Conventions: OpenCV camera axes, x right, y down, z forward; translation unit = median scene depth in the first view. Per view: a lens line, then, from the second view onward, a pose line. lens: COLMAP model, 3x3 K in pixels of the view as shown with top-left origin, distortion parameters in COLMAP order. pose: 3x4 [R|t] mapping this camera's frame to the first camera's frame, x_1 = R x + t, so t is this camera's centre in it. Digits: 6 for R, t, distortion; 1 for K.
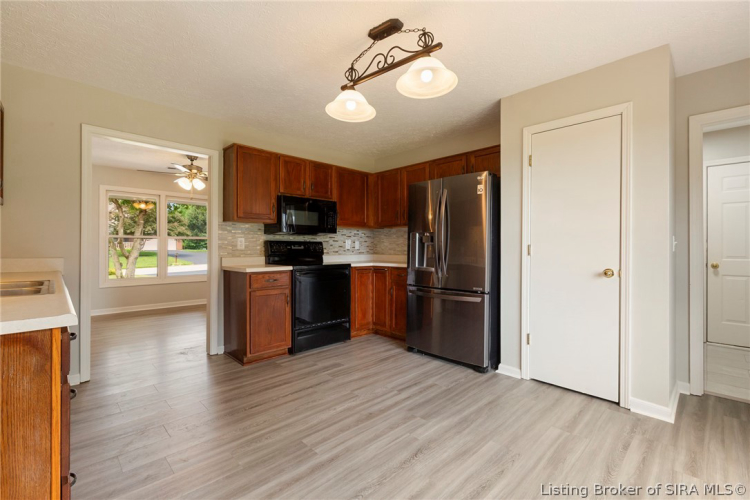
lens RADIAL K [[333.0, 0, 377.9], [0, 333.0, 248.2], [0, 0, 1]] dist [-0.001429, -0.000166]
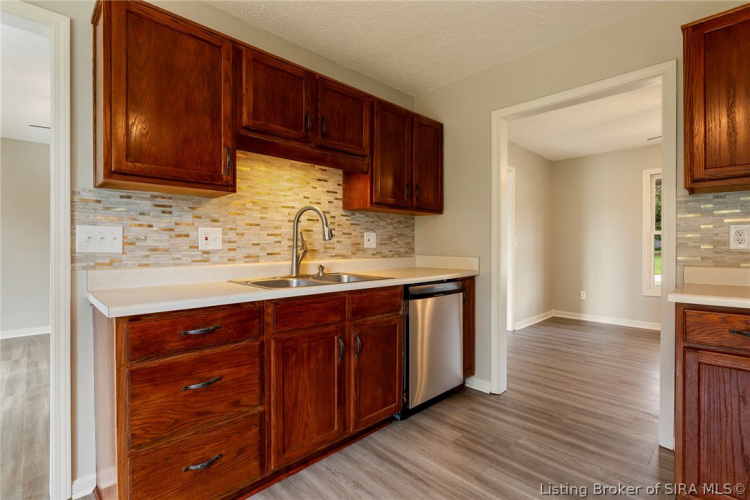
lens RADIAL K [[353.9, 0, 375.9], [0, 353.9, 247.8], [0, 0, 1]] dist [-0.004809, -0.000636]
pose [[-0.005673, 0.003135, -0.999979, 0.080500], [0.000551, 0.999995, 0.003131, -0.001947], [0.999984, -0.000533, -0.005674, 0.618357]]
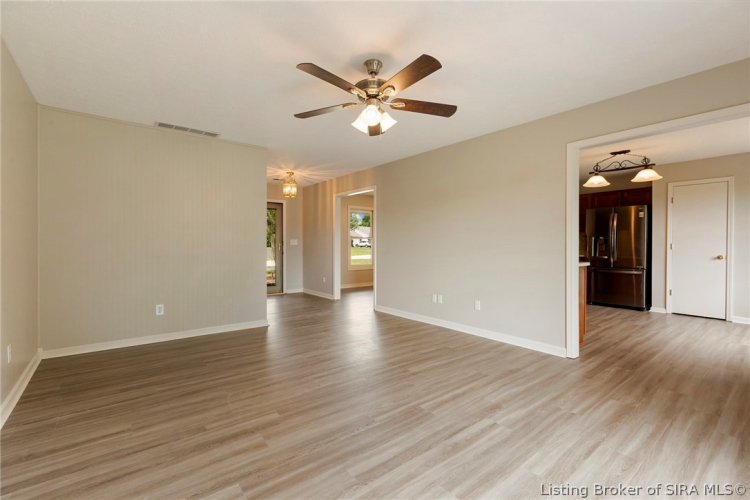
lens RADIAL K [[338.2, 0, 376.5], [0, 338.2, 247.3], [0, 0, 1]] dist [0.000315, -0.000095]
pose [[0.995002, -0.000549, -0.099856, -0.987248], [0.001111, 0.999984, 0.005575, -0.001766], [0.099851, -0.005658, 0.994986, -1.054750]]
